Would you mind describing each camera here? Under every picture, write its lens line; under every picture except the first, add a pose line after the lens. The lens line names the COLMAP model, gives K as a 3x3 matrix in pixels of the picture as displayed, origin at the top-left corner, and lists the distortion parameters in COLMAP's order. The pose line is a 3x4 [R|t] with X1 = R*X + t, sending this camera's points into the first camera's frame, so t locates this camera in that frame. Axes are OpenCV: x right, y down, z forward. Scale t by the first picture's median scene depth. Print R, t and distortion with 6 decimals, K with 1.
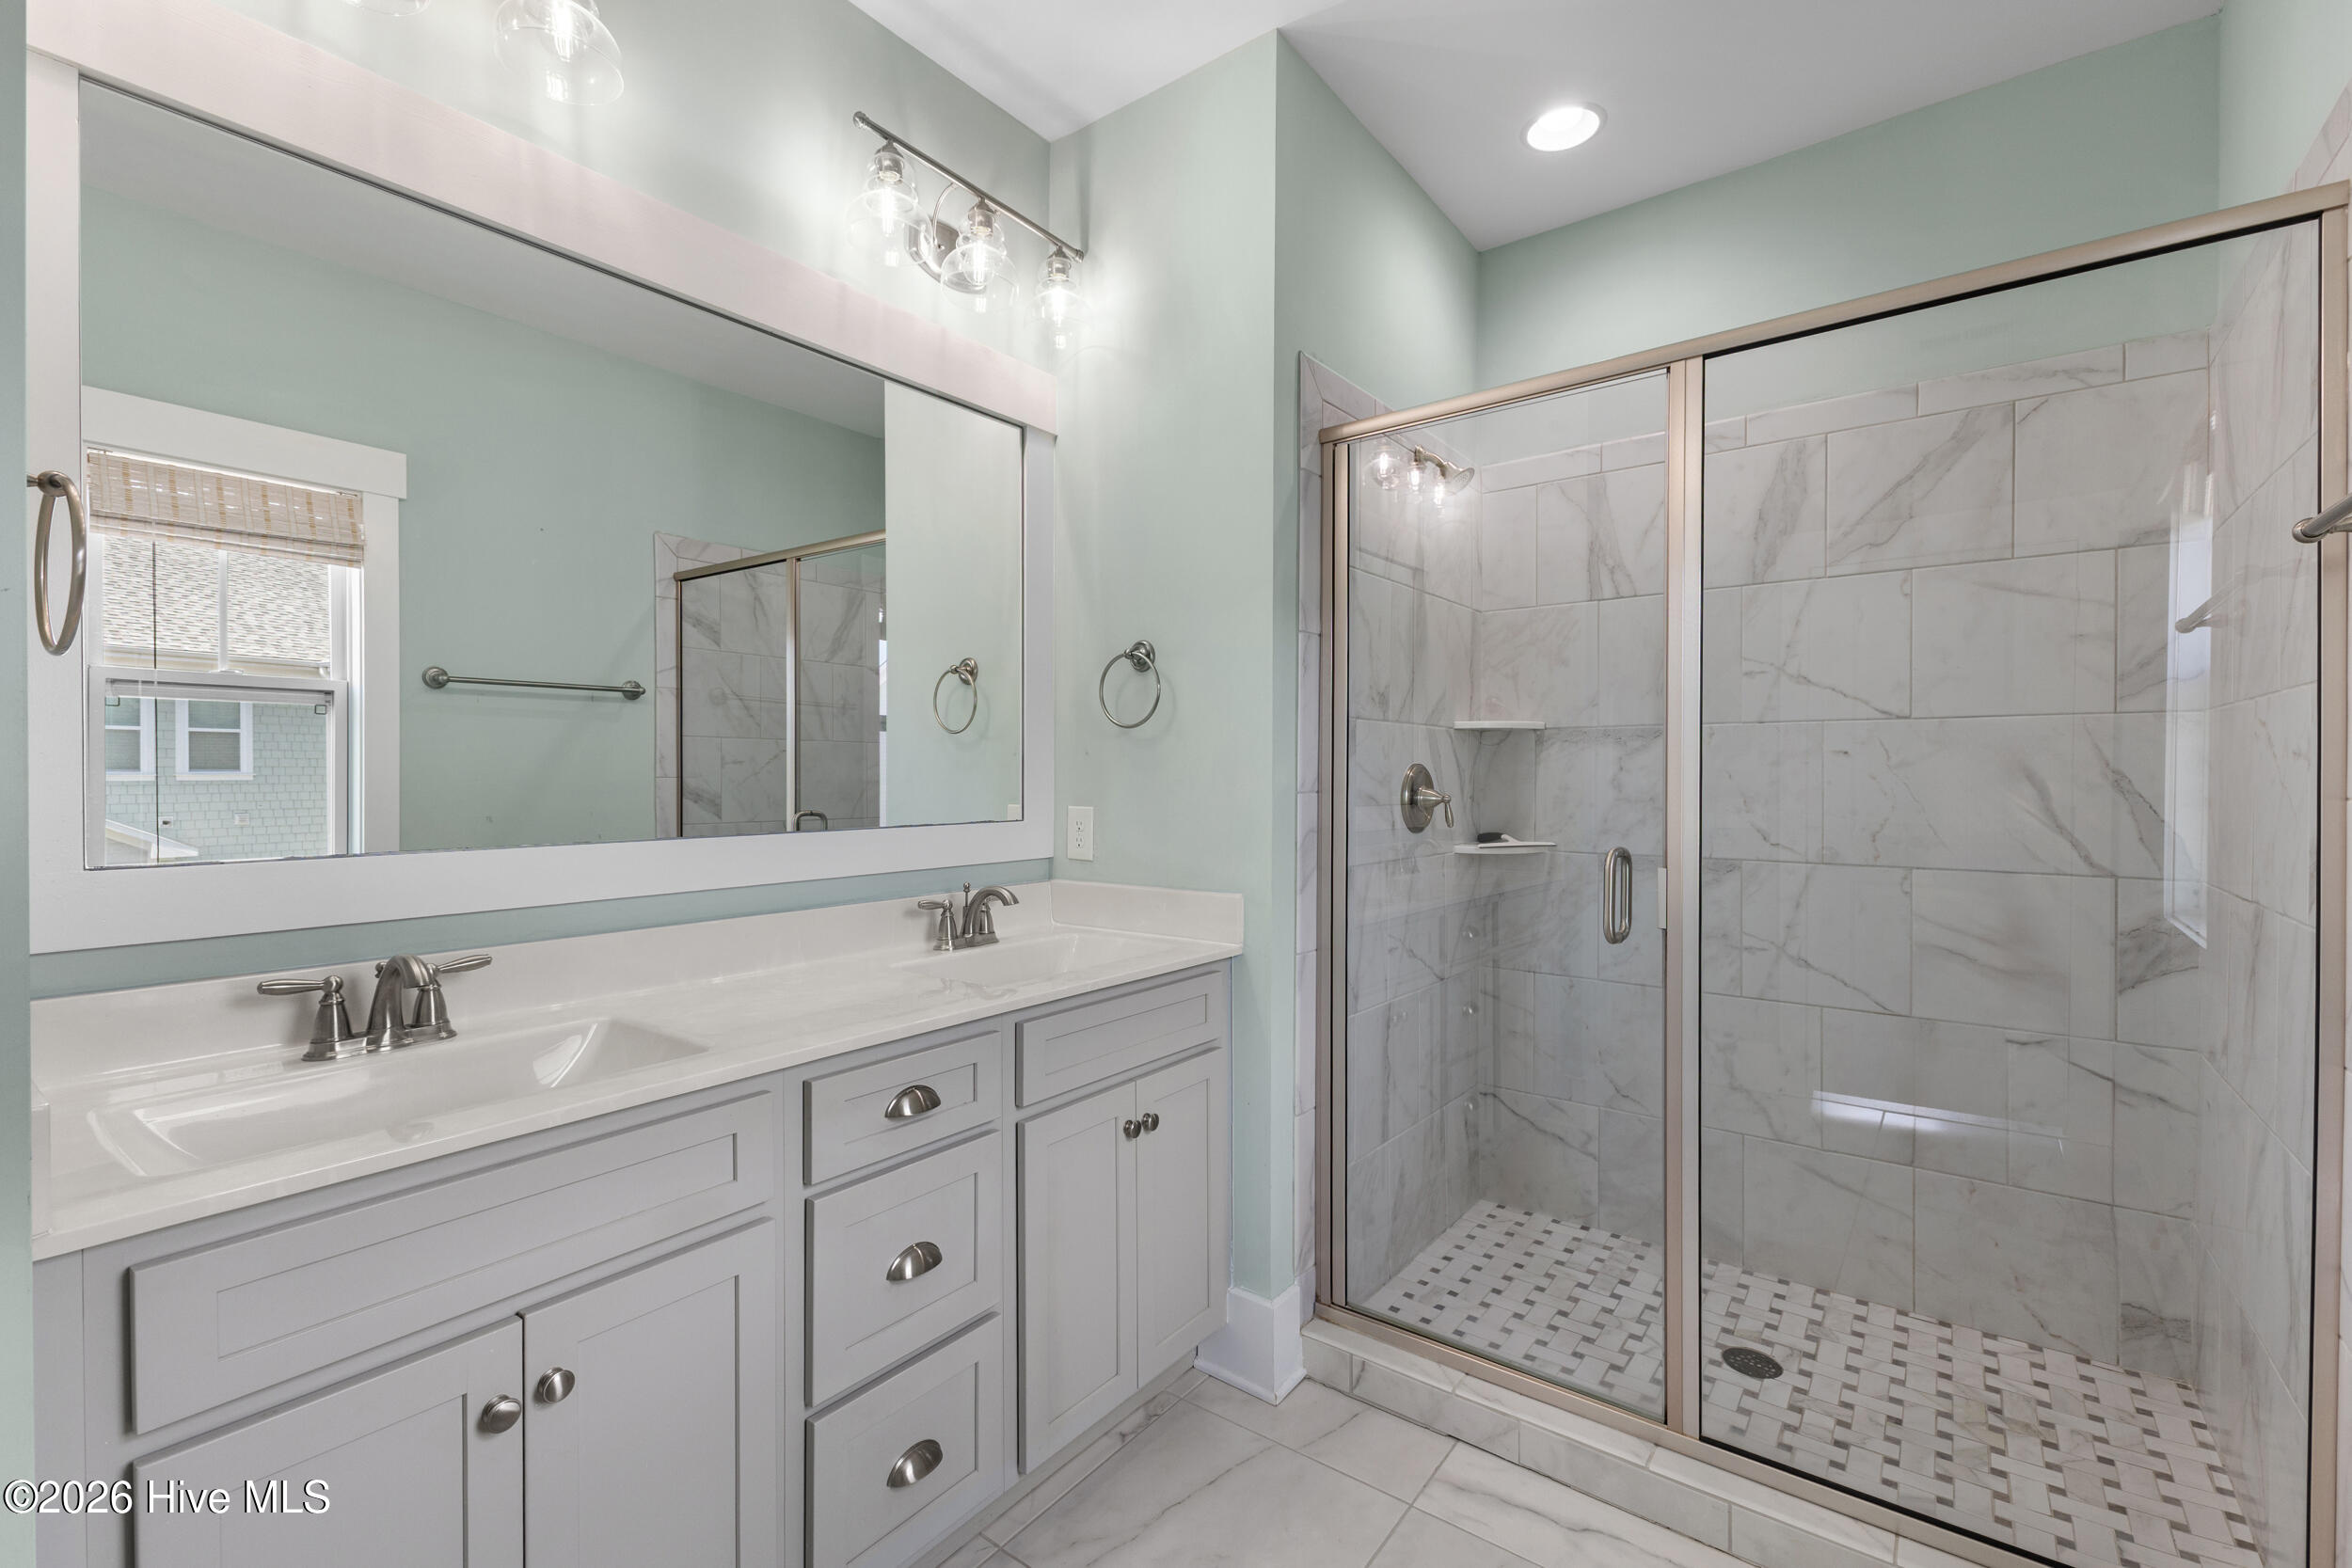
lens RADIAL K [[1016.4, 0, 1170.1], [0, 1016.4, 780.6], [0, 0, 1]] dist [0.010189, -0.003629]
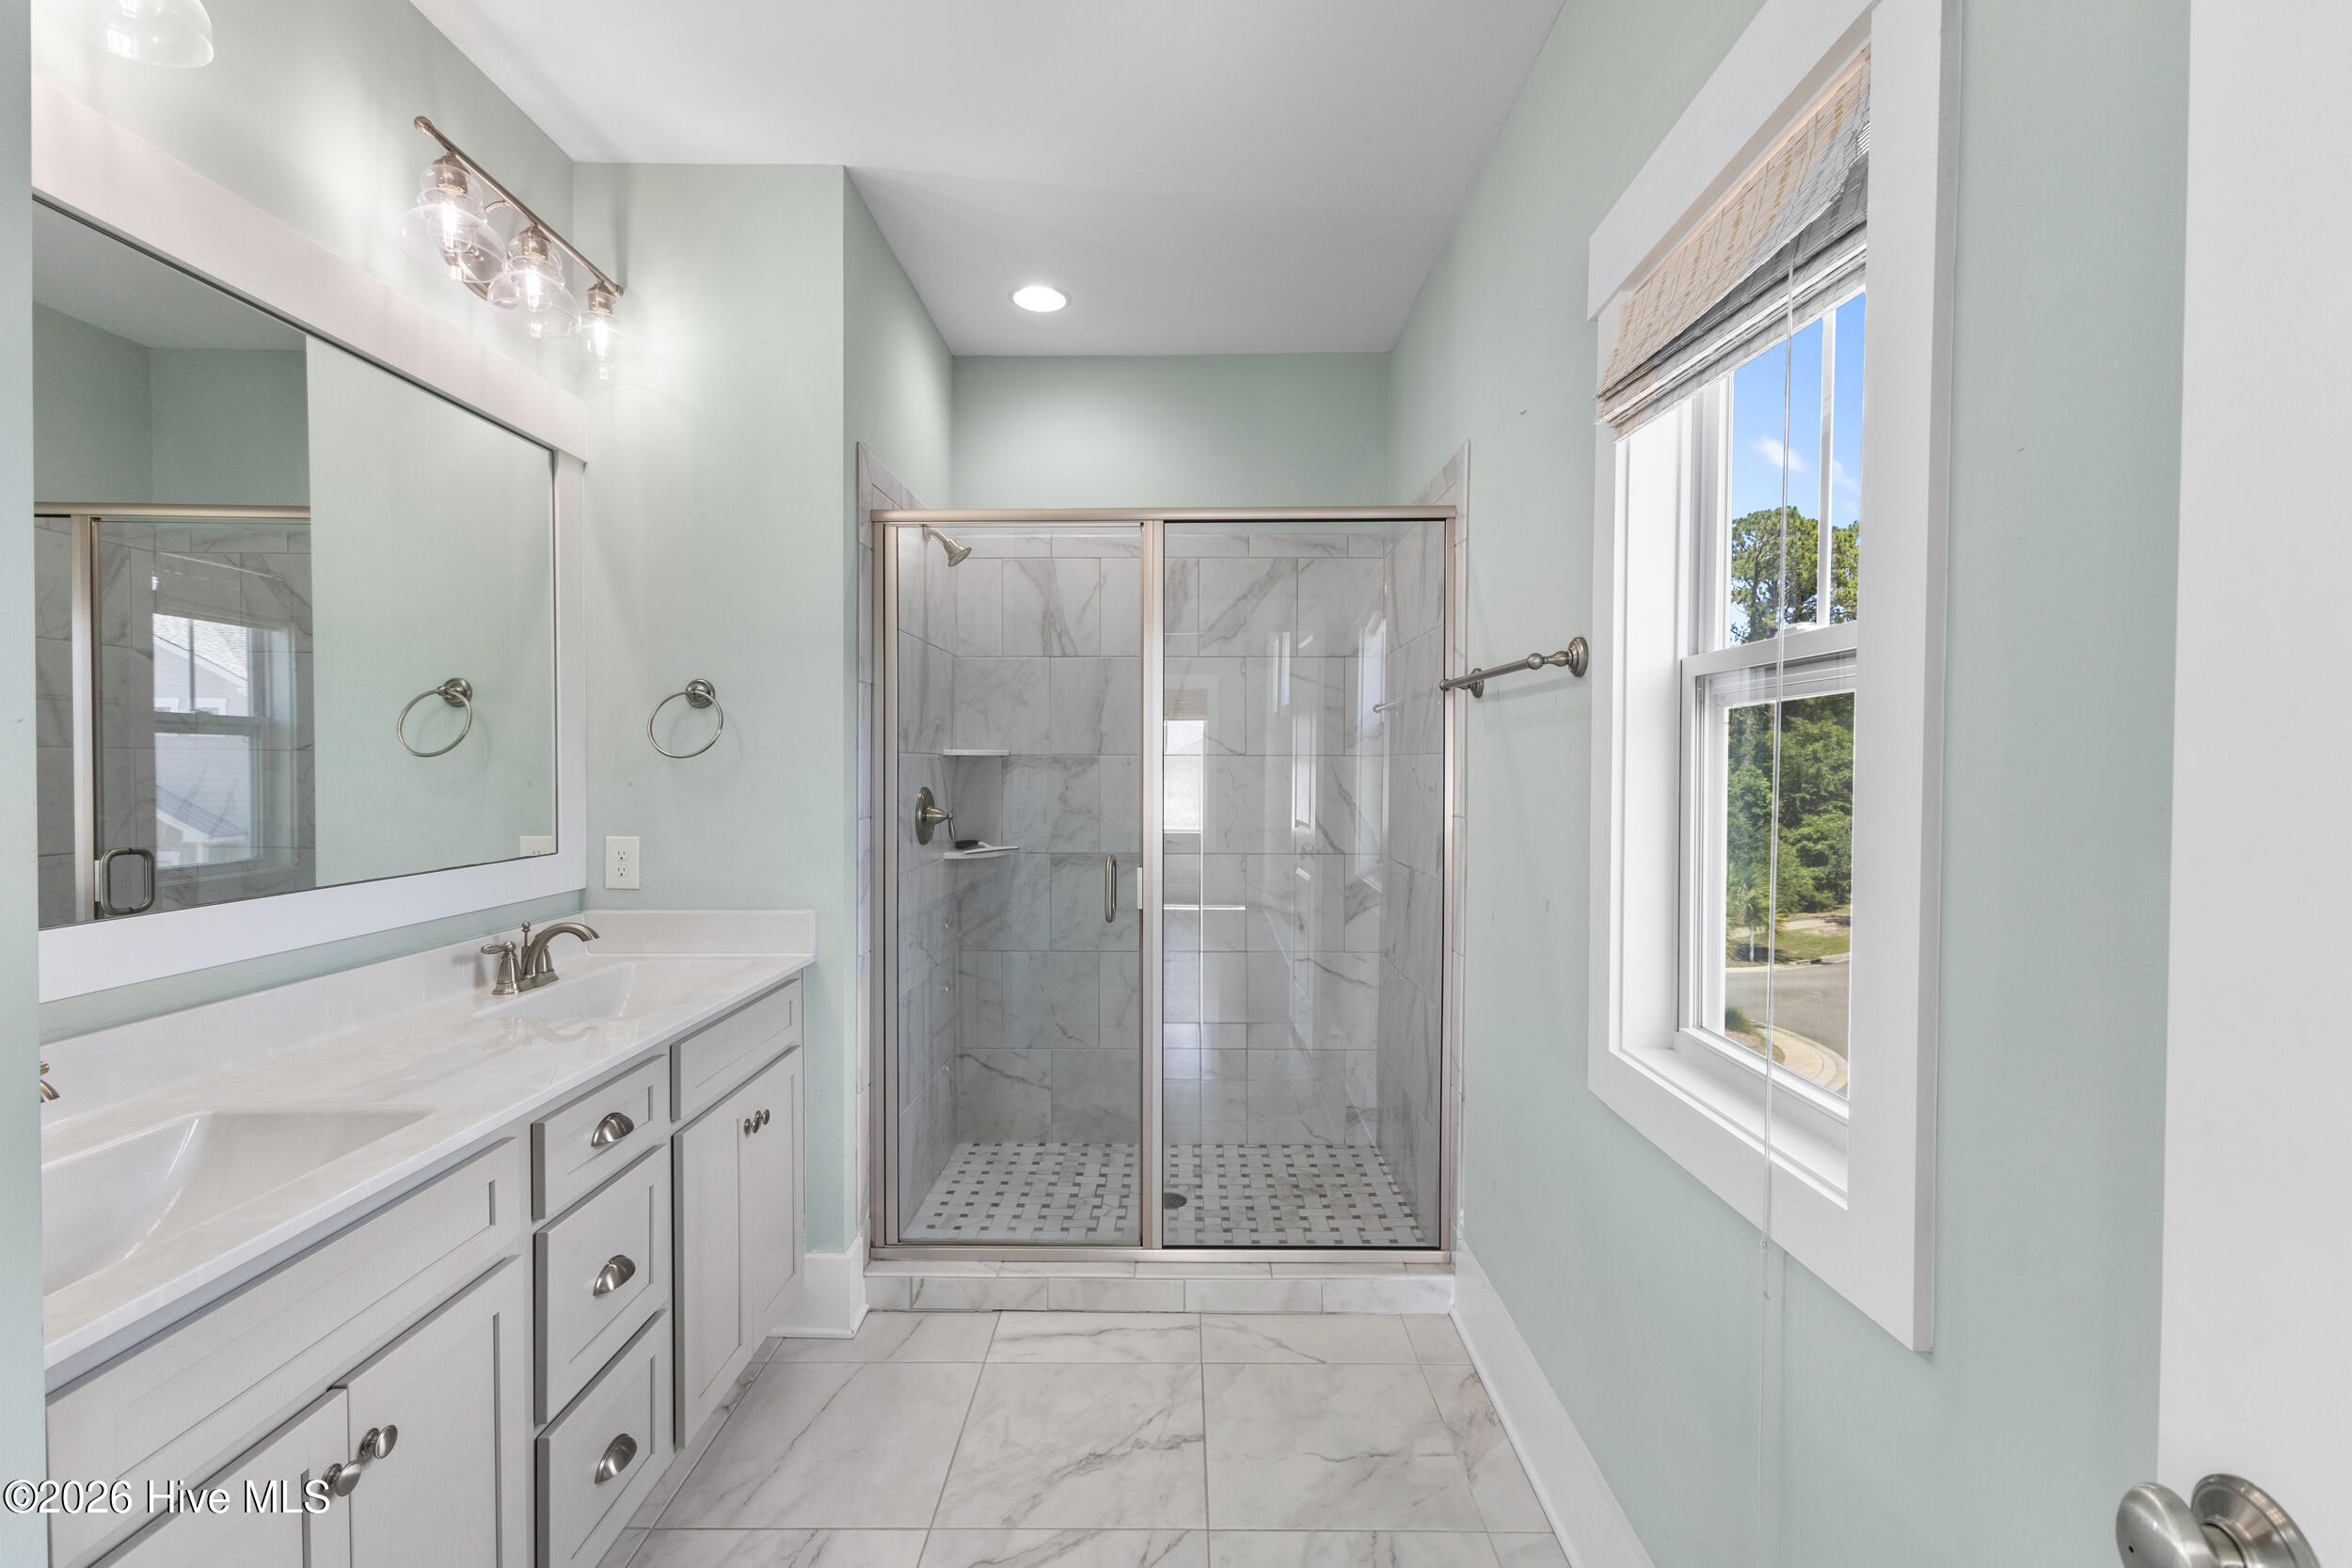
lens RADIAL K [[1016.4, 0, 1179.0], [0, 1016.4, 778.6], [0, 0, 1]] dist [0.010189, -0.003629]
pose [[0.797739, -0.008815, 0.602939, -0.285163], [0.001585, 0.999920, 0.012522, -0.048989], [-0.603001, -0.009034, 0.797689, -0.158576]]
